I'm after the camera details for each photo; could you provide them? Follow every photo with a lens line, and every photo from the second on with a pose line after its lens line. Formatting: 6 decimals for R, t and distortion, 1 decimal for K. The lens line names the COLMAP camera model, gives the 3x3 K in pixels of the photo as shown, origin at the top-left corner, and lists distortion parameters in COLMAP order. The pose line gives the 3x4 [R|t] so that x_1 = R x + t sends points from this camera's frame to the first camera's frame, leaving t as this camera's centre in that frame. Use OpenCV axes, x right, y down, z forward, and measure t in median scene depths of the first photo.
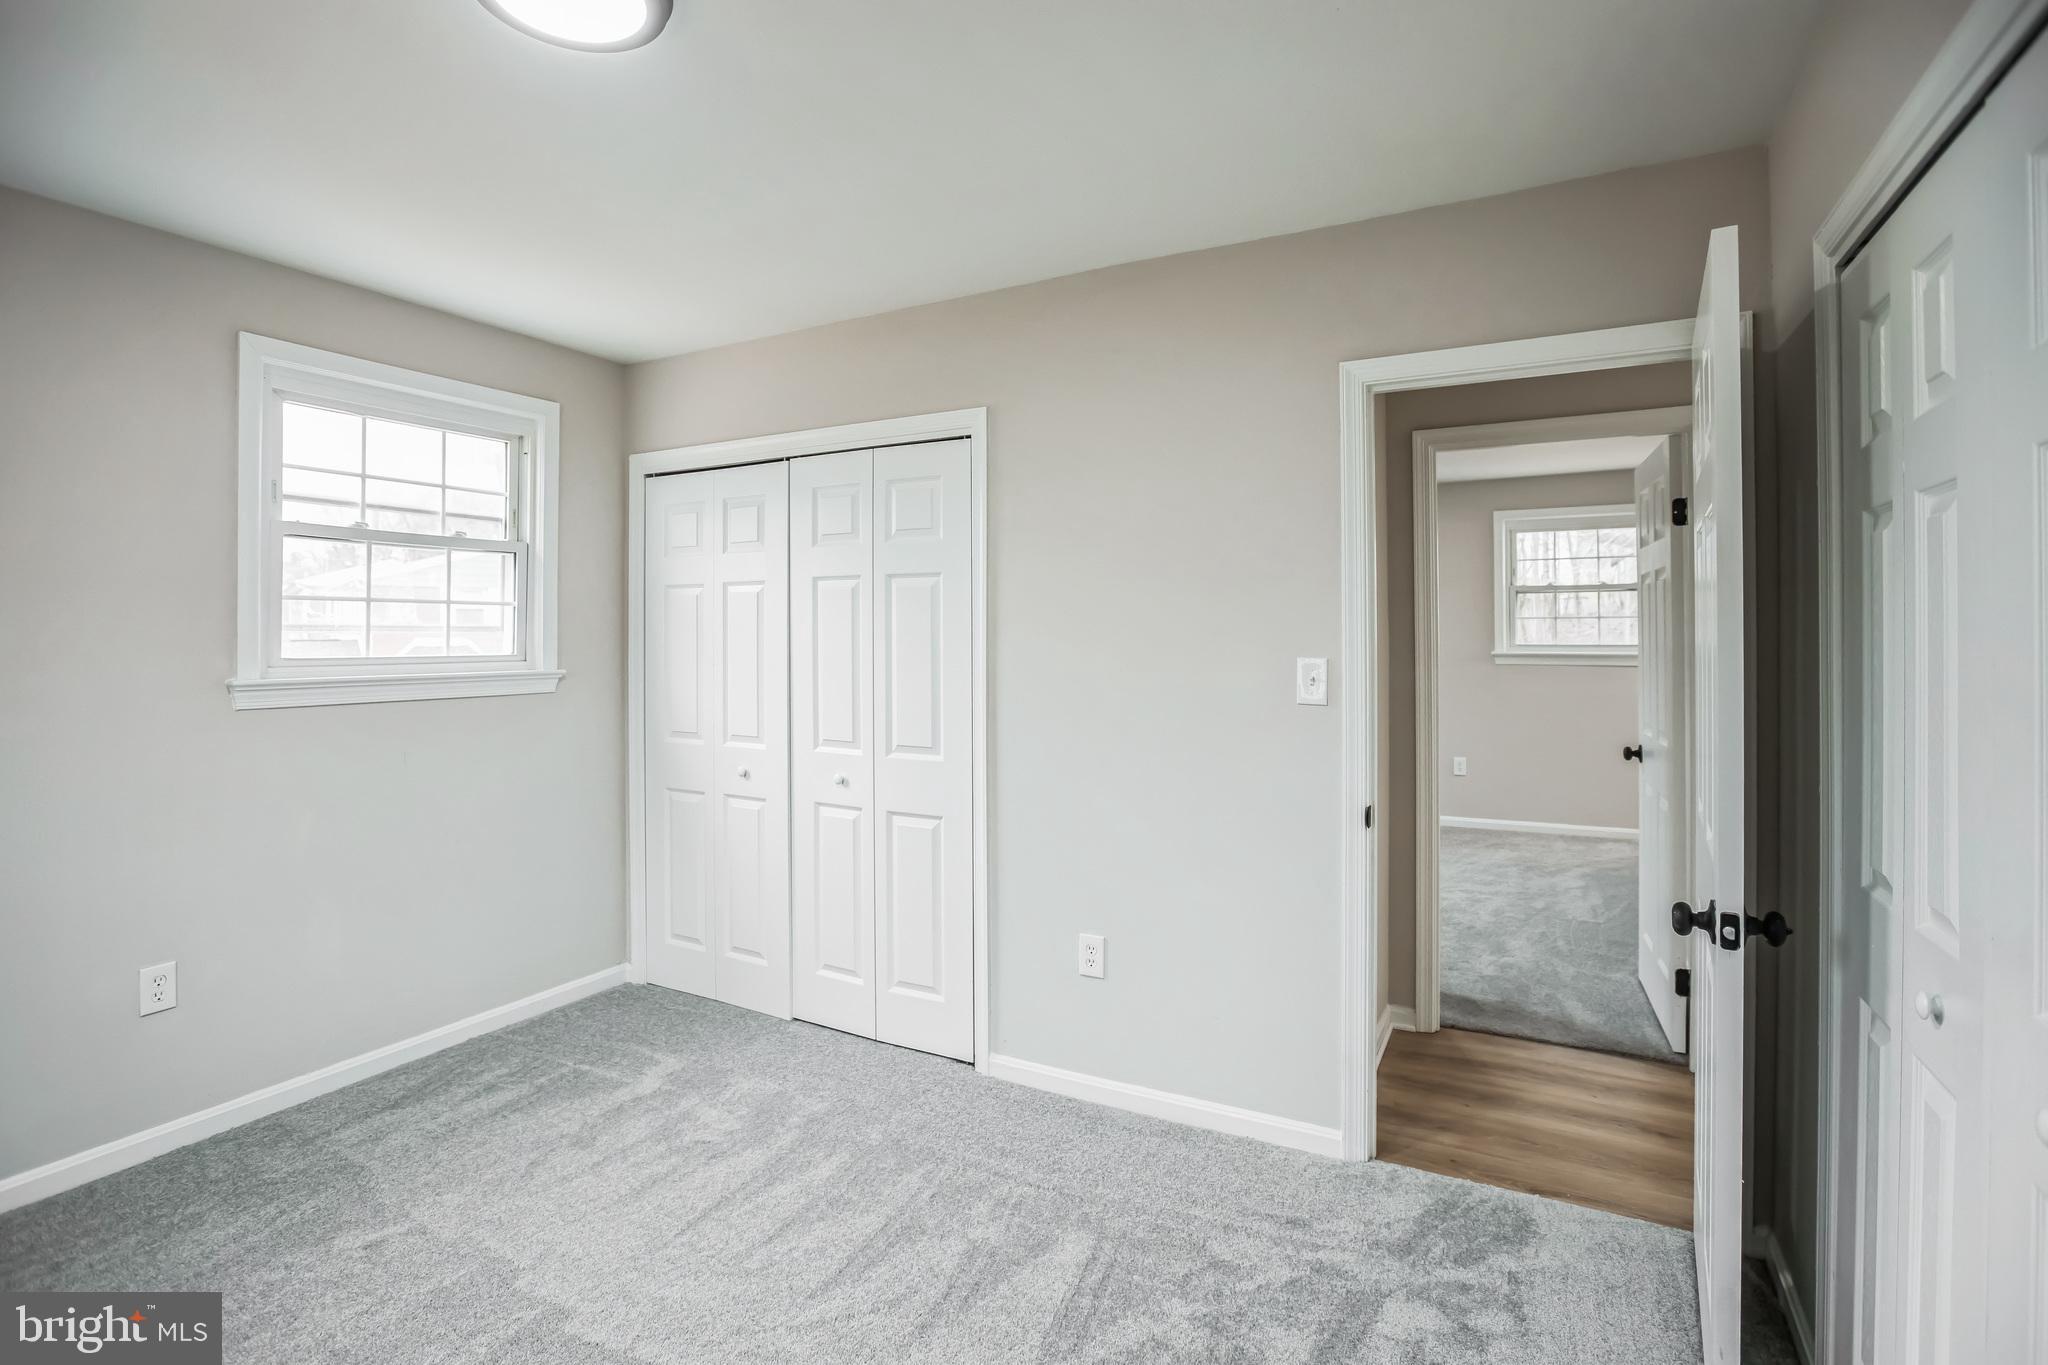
lens RADIAL K [[969.3, 0, 1017.6], [0, 969.3, 652.4], [0, 0, 1]] dist [-0.044188, 0.012125]
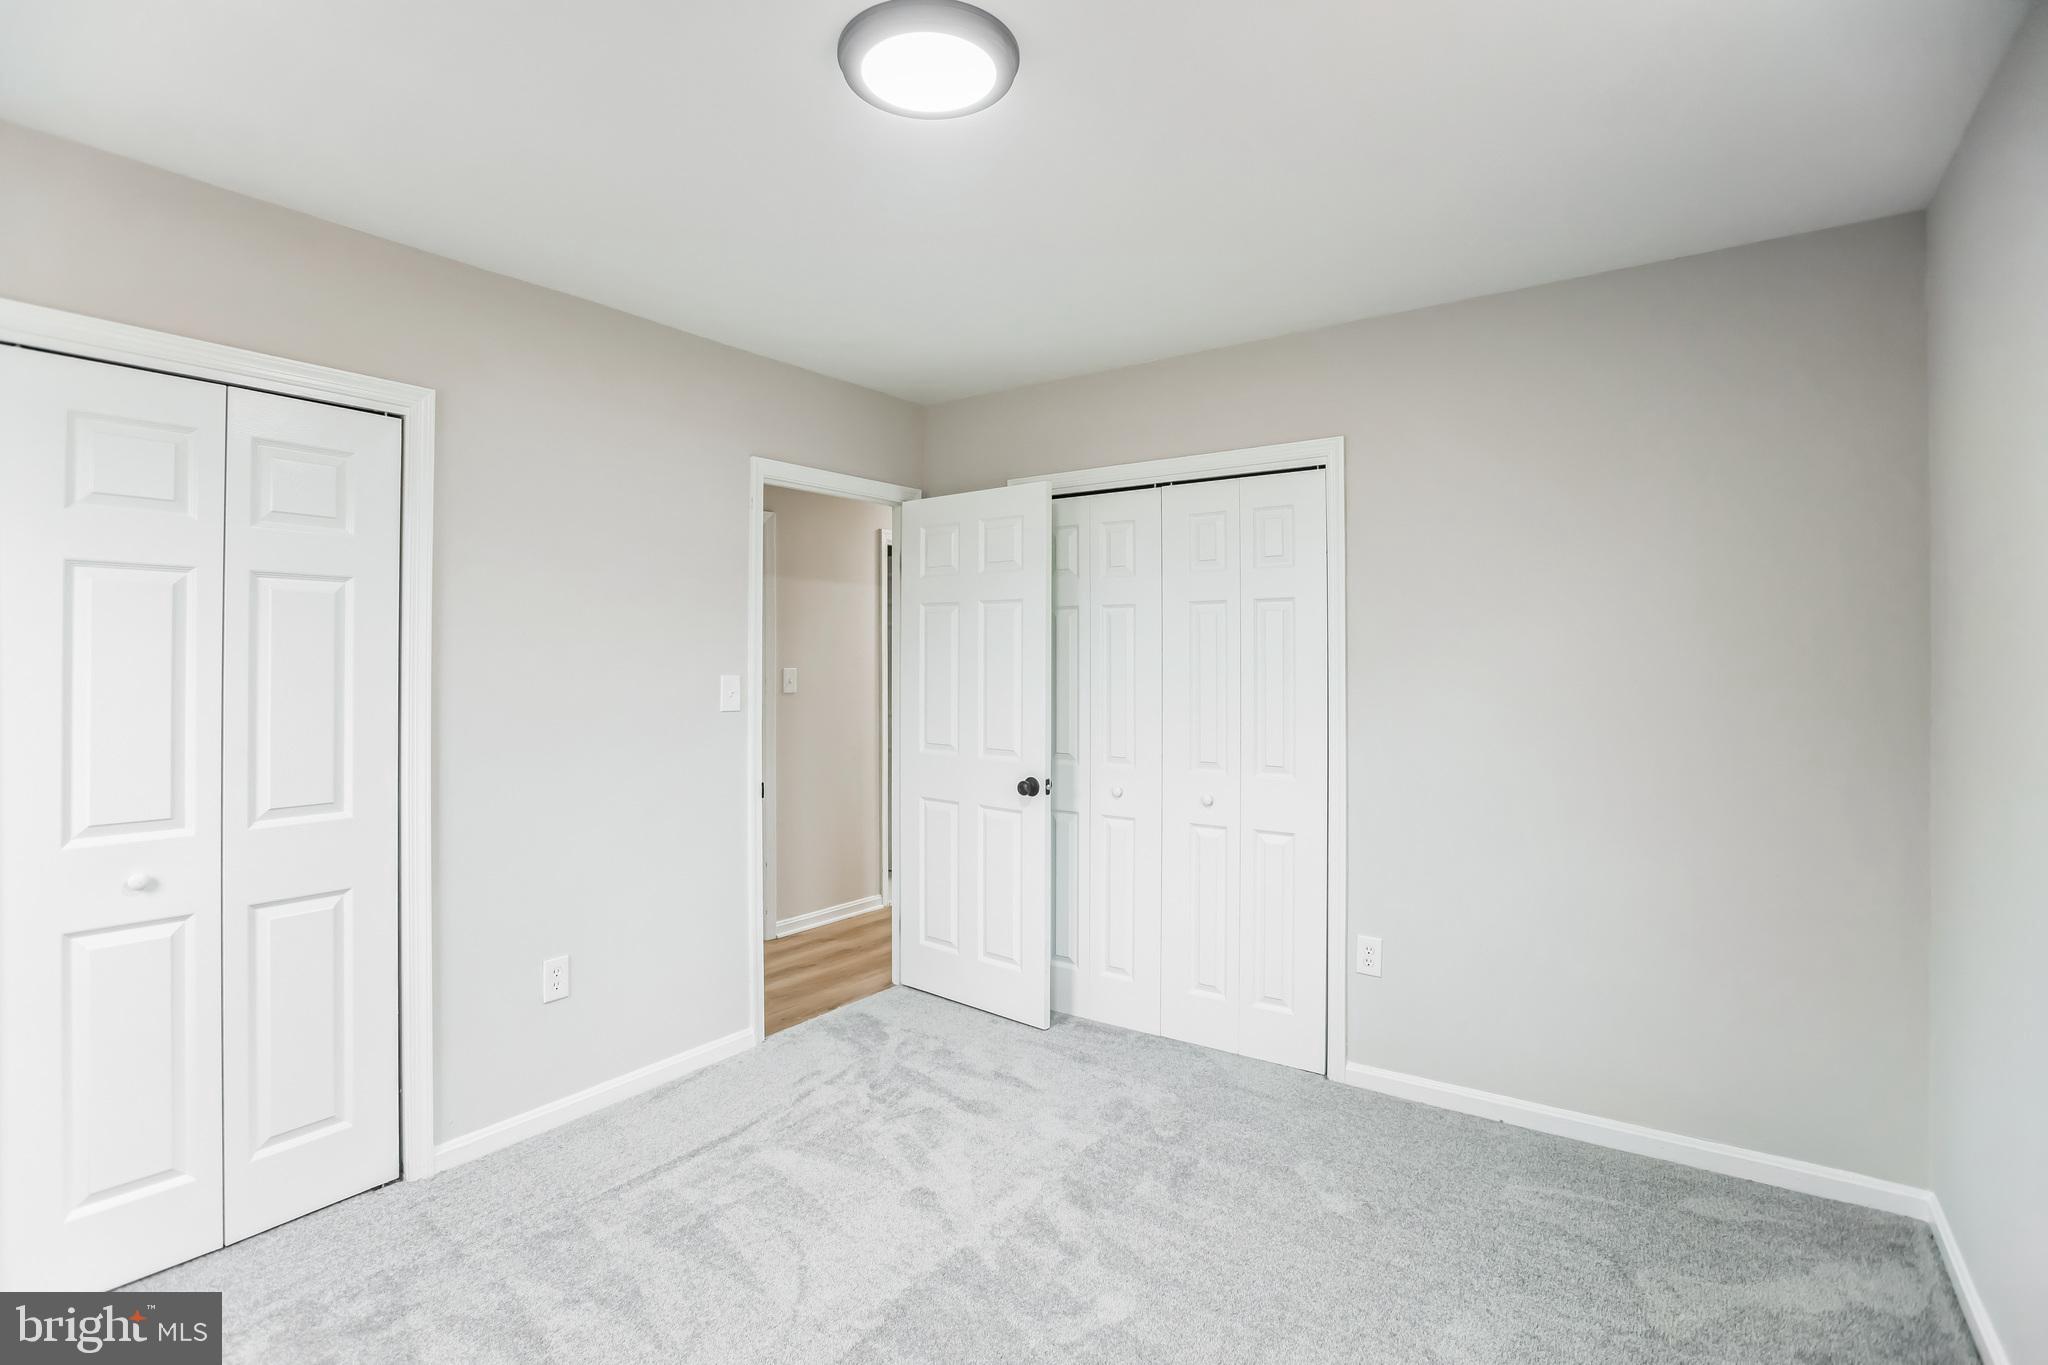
lens RADIAL K [[969.3, 0, 1017.6], [0, 969.3, 652.4], [0, 0, 1]] dist [-0.044188, 0.012125]
pose [[0.127307, 0.005142, 0.991850, -0.948062], [0.012262, 0.999902, -0.006757, -0.011189], [-0.991788, 0.013022, 0.127231, 0.447395]]
